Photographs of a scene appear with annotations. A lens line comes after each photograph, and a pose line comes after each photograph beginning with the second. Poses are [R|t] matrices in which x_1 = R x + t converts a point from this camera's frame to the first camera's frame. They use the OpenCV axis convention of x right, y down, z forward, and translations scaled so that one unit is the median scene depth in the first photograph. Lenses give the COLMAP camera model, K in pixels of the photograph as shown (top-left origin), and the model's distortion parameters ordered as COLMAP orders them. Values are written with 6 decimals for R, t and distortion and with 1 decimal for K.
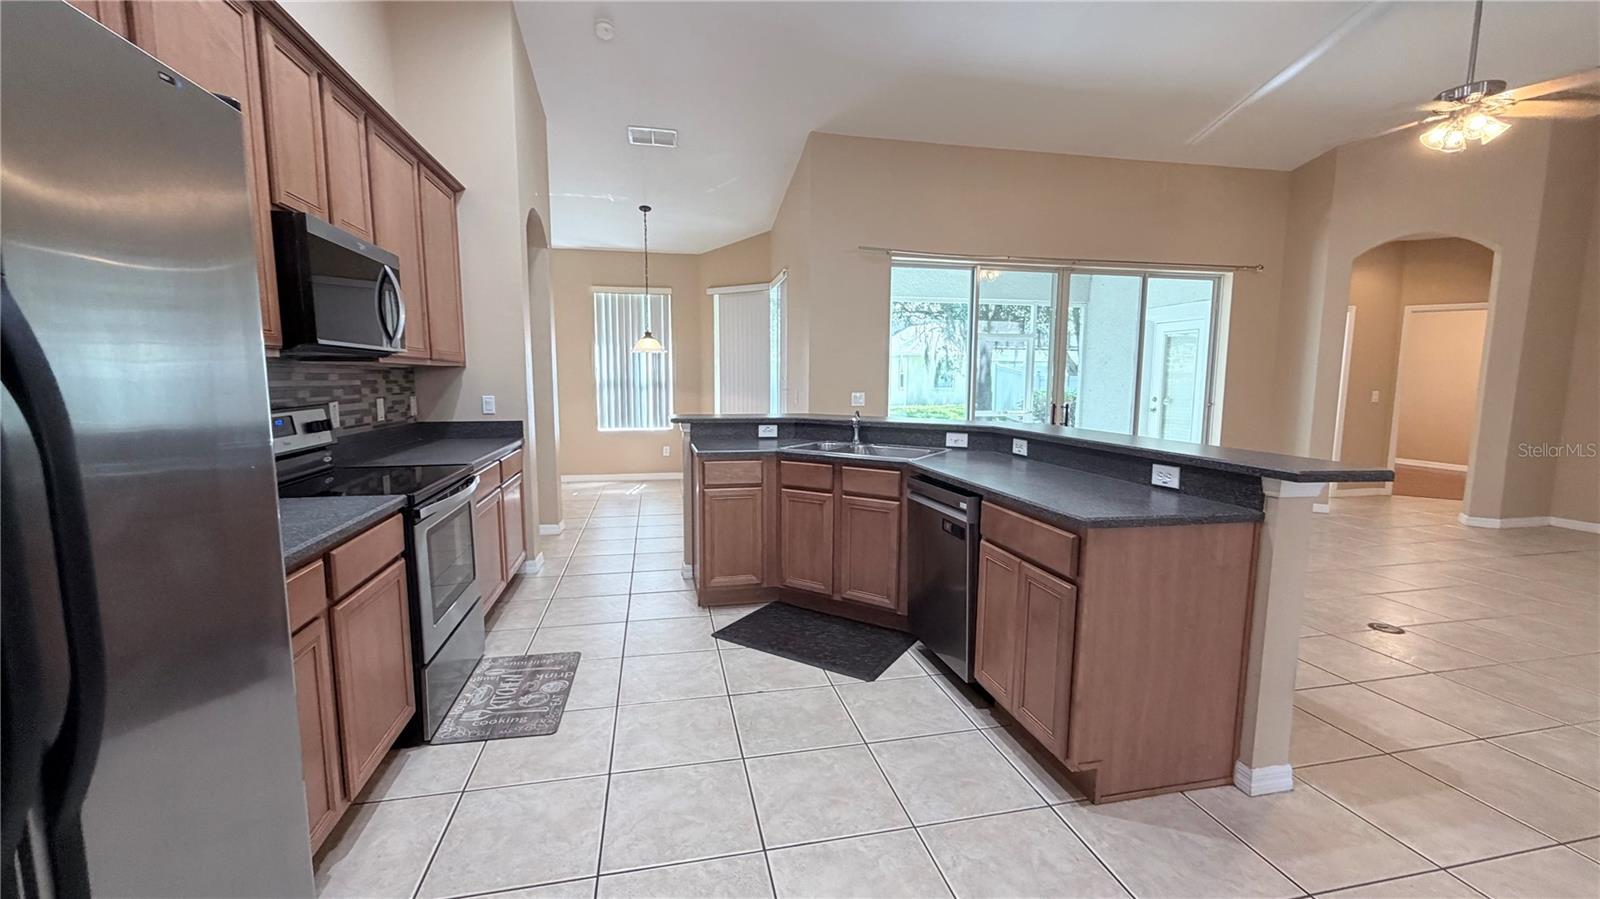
lens RADIAL K [[637.2, 0, 795.8], [0, 637.2, 450.9], [0, 0, 1]] dist [-0.000135, 0.000176]
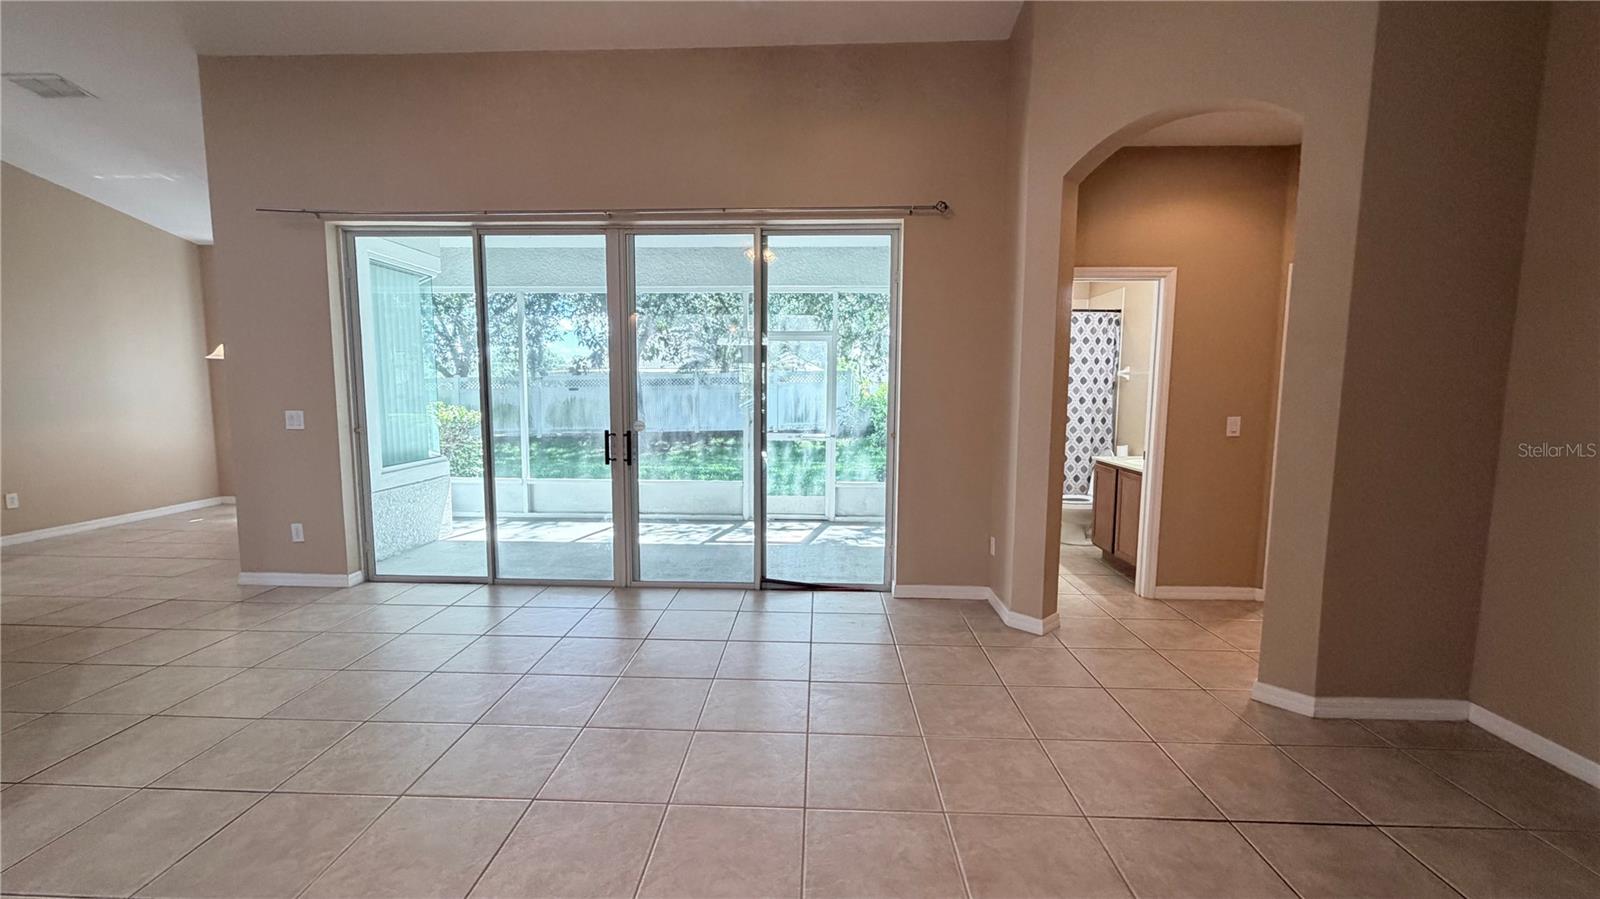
lens RADIAL K [[637.2, 0, 795.8], [0, 637.2, 450.9], [0, 0, 1]] dist [-0.000135, 0.000176]
pose [[0.968177, 0.027748, -0.248722, 1.388672], [-0.031366, 0.999452, -0.010594, -0.093429], [0.248292, 0.018058, 0.968517, 0.732410]]
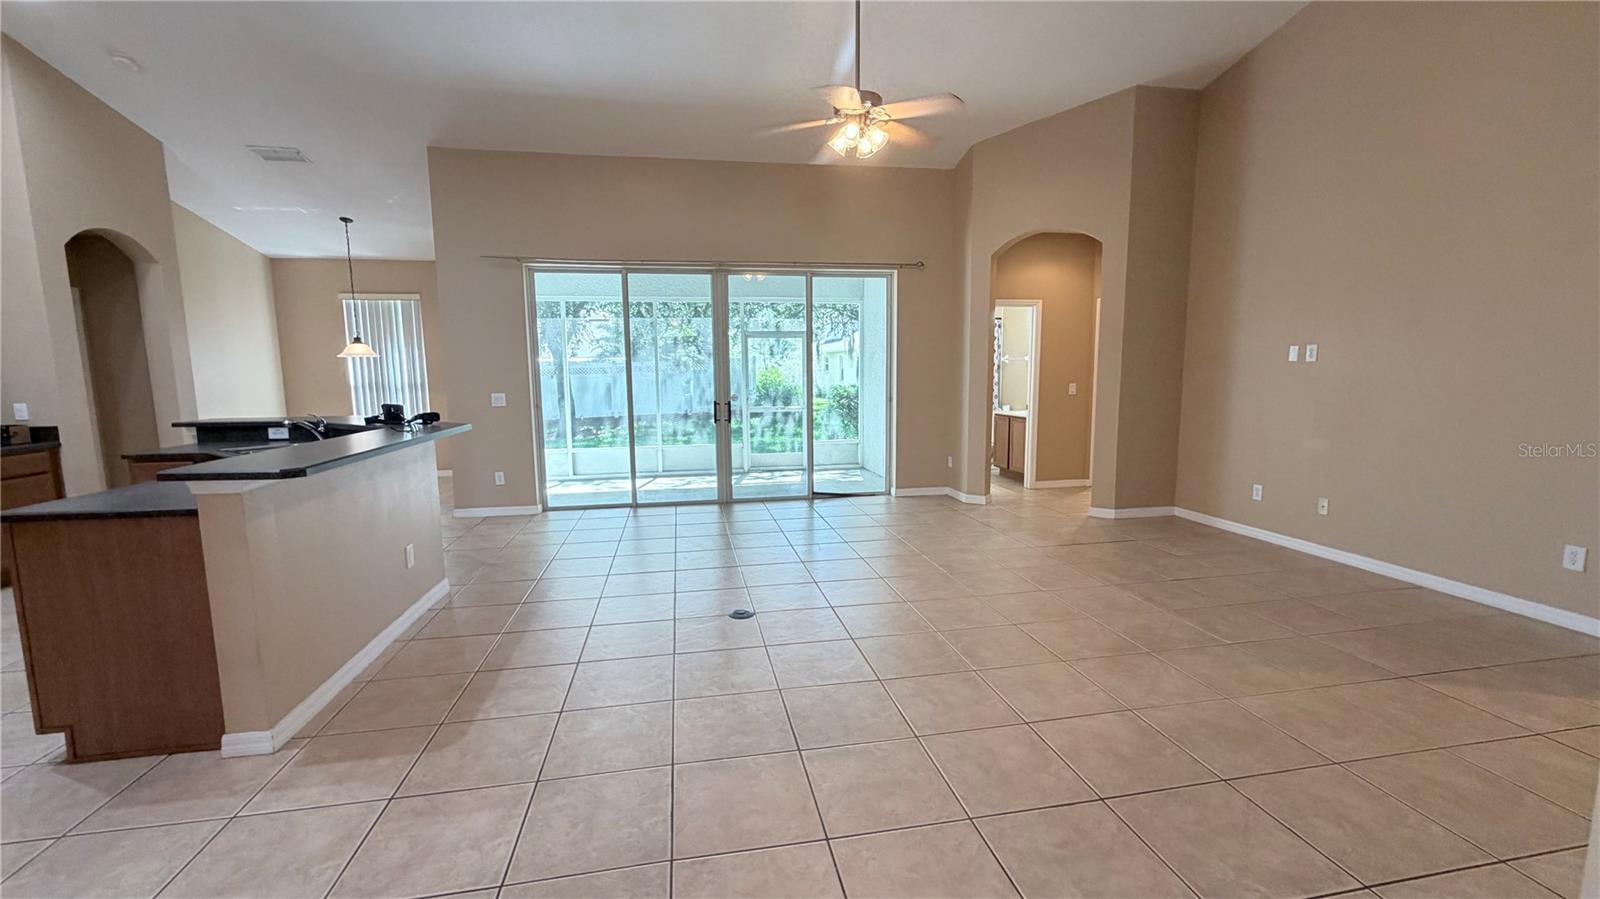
lens RADIAL K [[636.6, 0, 795.7], [0, 636.6, 449.6], [0, 0, 1]] dist [0.000850, 0.000181]
pose [[0.999333, -0.010640, -0.034938, 1.038937], [0.010880, 0.999918, 0.006695, -0.001328], [0.034864, -0.007070, 0.999367, -0.053082]]
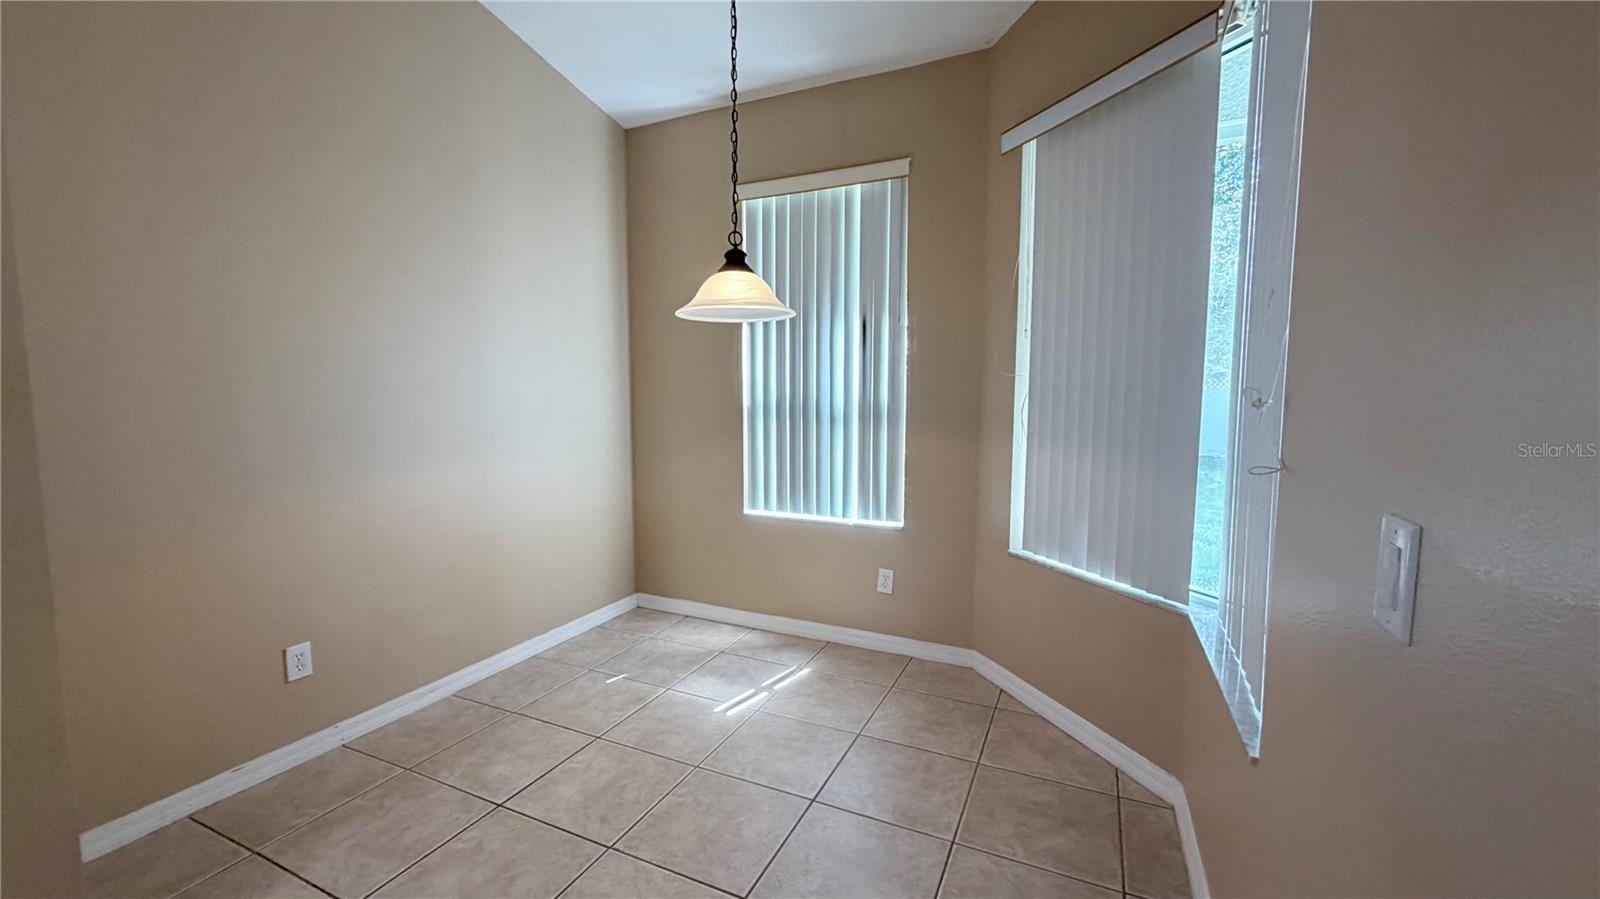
lens RADIAL K [[636.6, 0, 795.7], [0, 636.6, 449.6], [0, 0, 1]] dist [0.000850, 0.000181]
pose [[0.795082, 0.049281, -0.604497, -0.031179], [-0.066329, 0.997780, -0.005897, -0.176273], [0.602864, 0.044784, 0.796586, 1.530087]]
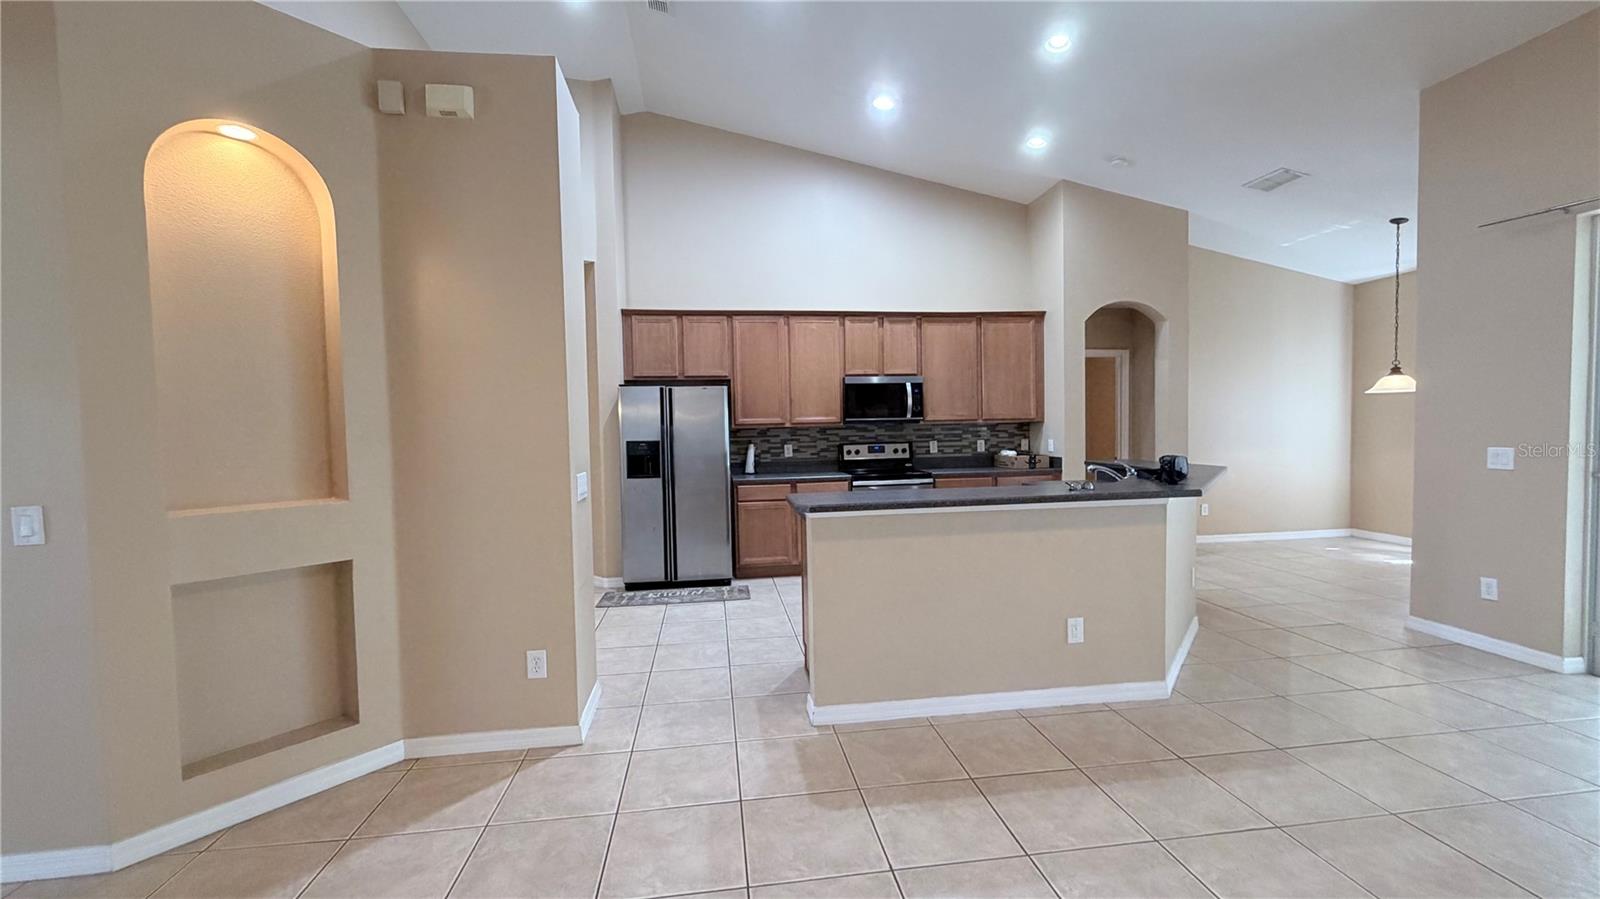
lens RADIAL K [[638.6, 0, 795.5], [0, 638.6, 450.7], [0, 0, 1]] dist [0.000630, 0.000378]
pose [[-0.082109, 0.038252, -0.995889, 1.300973], [-0.095322, 0.994381, 0.046054, -0.085772], [0.992054, 0.098712, -0.078002, 0.602597]]
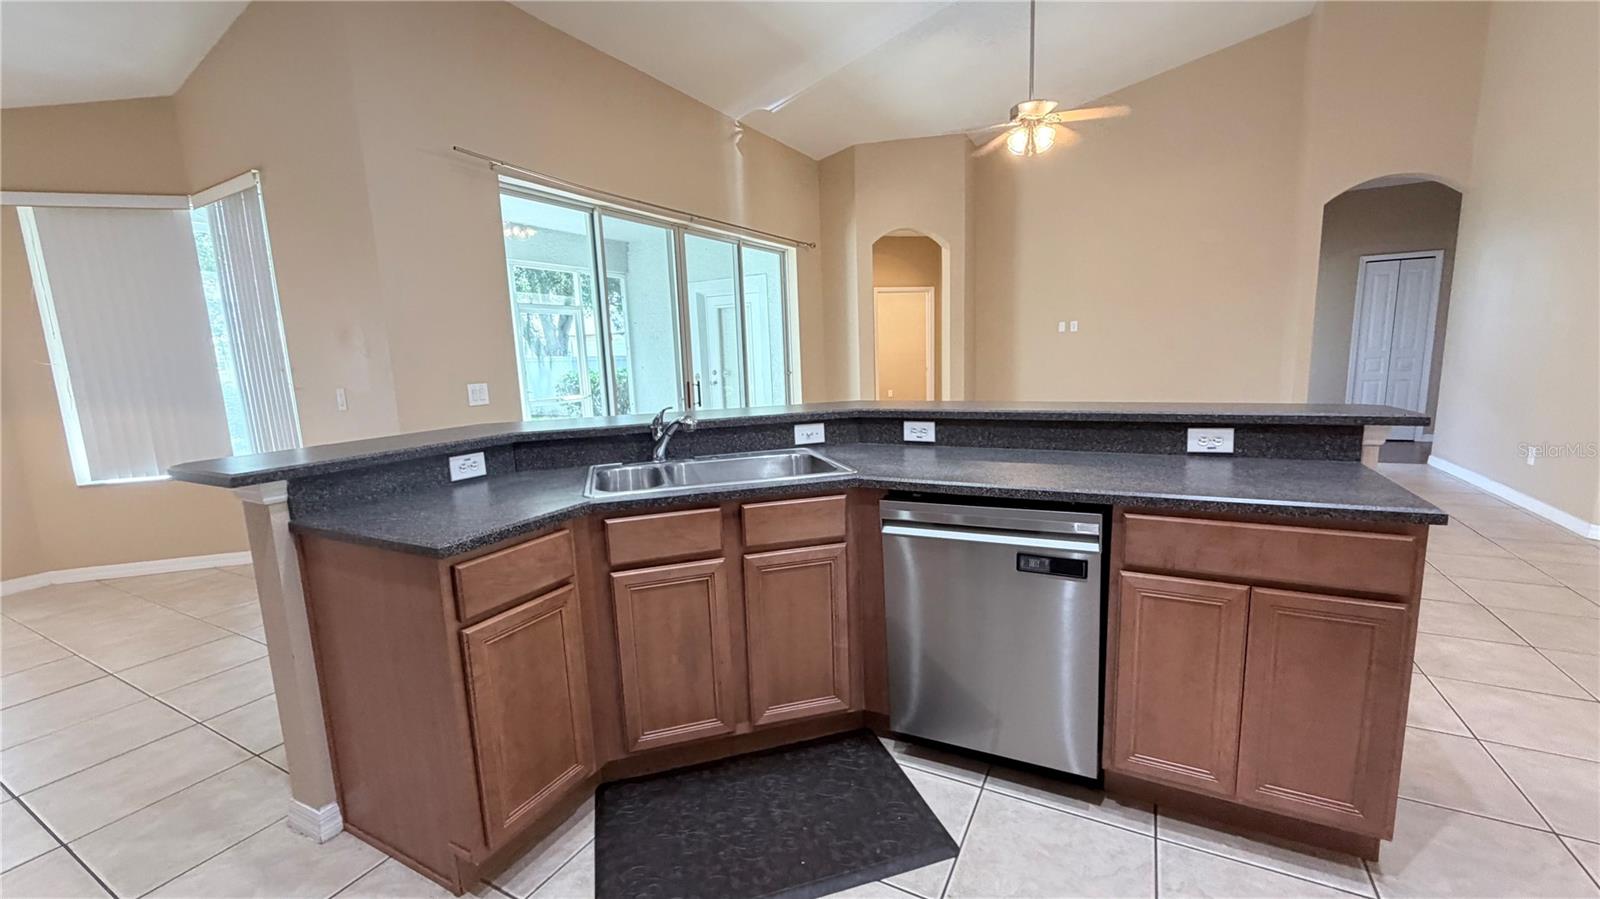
lens RADIAL K [[638.6, 0, 795.5], [0, 638.6, 450.7], [0, 0, 1]] dist [0.000630, 0.000378]
pose [[0.653890, -0.147833, 0.742006, -0.295332], [0.129164, 0.988140, 0.083046, -0.061947], [-0.745483, 0.041538, 0.665229, 0.565539]]
